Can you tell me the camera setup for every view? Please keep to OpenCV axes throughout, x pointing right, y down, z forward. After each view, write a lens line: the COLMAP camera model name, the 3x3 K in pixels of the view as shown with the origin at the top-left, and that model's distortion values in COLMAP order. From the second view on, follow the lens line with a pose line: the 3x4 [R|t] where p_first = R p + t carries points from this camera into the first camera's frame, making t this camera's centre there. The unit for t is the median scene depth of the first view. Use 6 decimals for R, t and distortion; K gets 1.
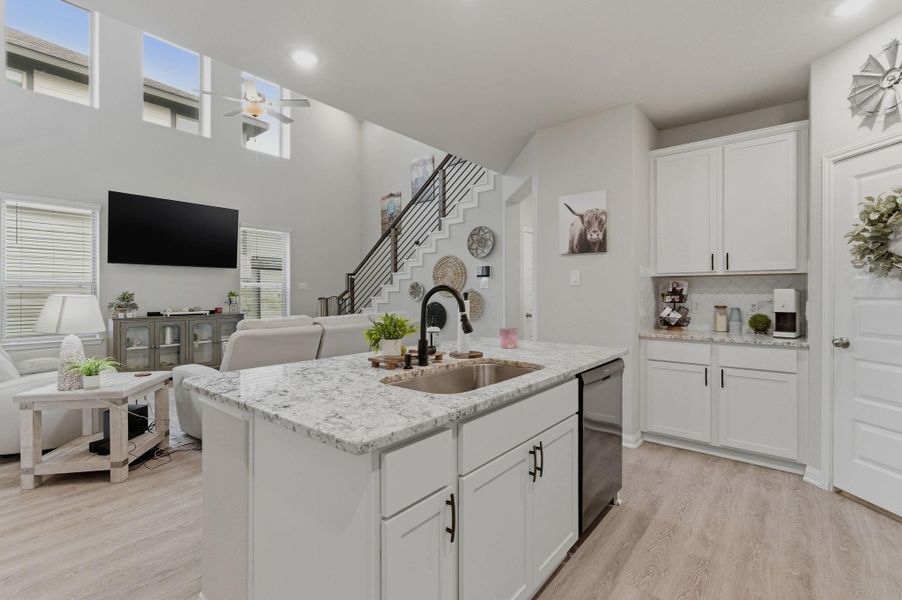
lens RADIAL K [[412.3, 0, 450.8], [0, 412.3, 293.3], [0, 0, 1]] dist [-0.002125, -0.000188]
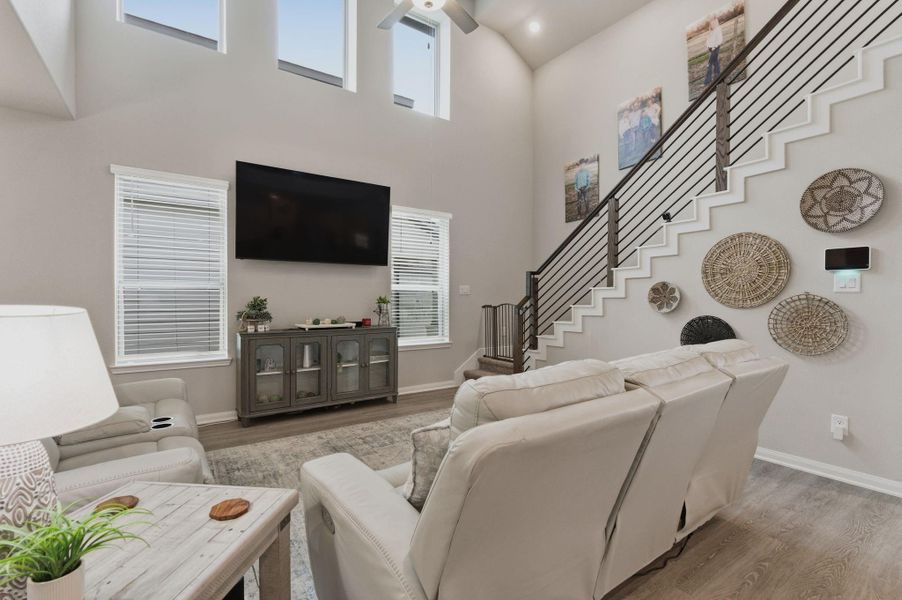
lens RADIAL K [[407.8, 0, 449.4], [0, 407.8, 300.4], [0, 0, 1]] dist [0.001748, 0.000250]
pose [[0.960657, 0.005012, -0.277693, -0.249495], [-0.003617, 0.999978, 0.005535, -0.002944], [0.277715, -0.004313, 0.960654, 0.387156]]
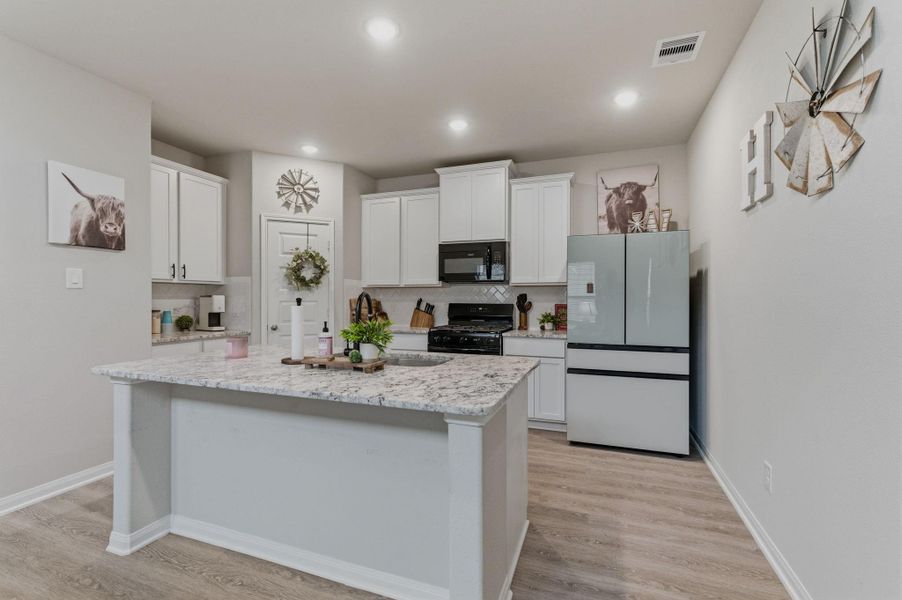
lens RADIAL K [[407.8, 0, 449.4], [0, 407.8, 300.4], [0, 0, 1]] dist [0.001748, 0.000250]
pose [[-0.324380, -0.003112, 0.945922, -0.402642], [0.000923, 0.999993, 0.003607, 0.000740], [-0.945926, 0.002043, -0.324375, 0.387869]]
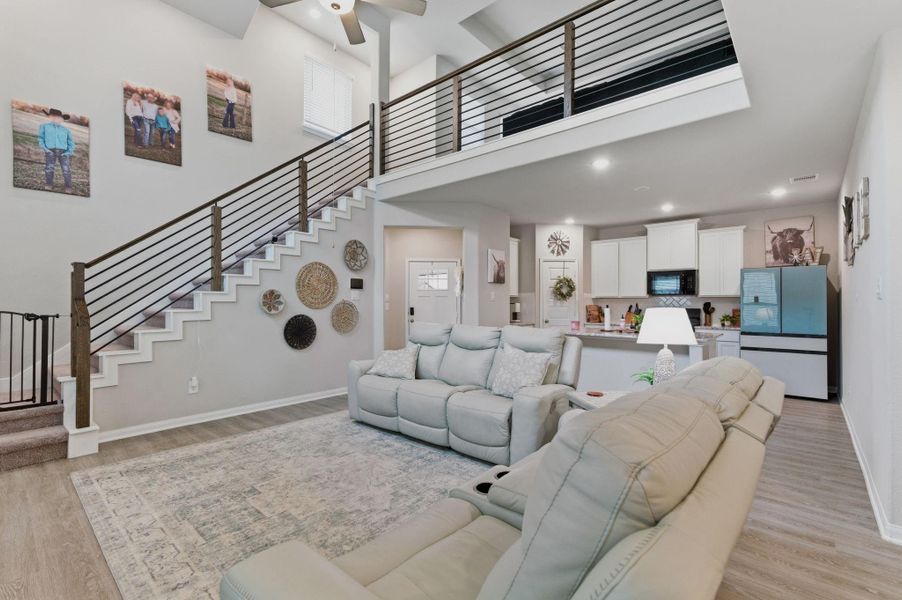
lens RADIAL K [[407.8, 0, 449.4], [0, 407.8, 300.4], [0, 0, 1]] dist [0.001748, 0.000250]
pose [[0.029441, 0.009842, 0.999518, -0.949667], [-0.001801, 0.999950, -0.009793, -0.001193], [-0.999565, -0.001512, 0.029457, 0.736868]]
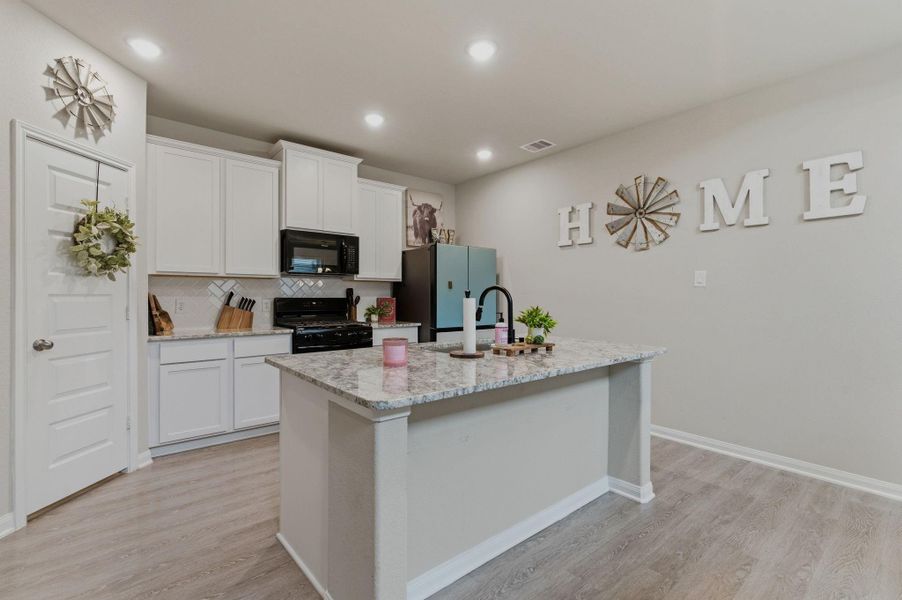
lens RADIAL K [[407.1, 0, 455.3], [0, 407.1, 295.4], [0, 0, 1]] dist [0.001078, -0.000017]
pose [[-0.984584, -0.002222, 0.174899, -0.041474], [-0.001971, 0.999997, 0.001609, 0.003890], [-0.174902, 0.001240, -0.984585, 0.773933]]
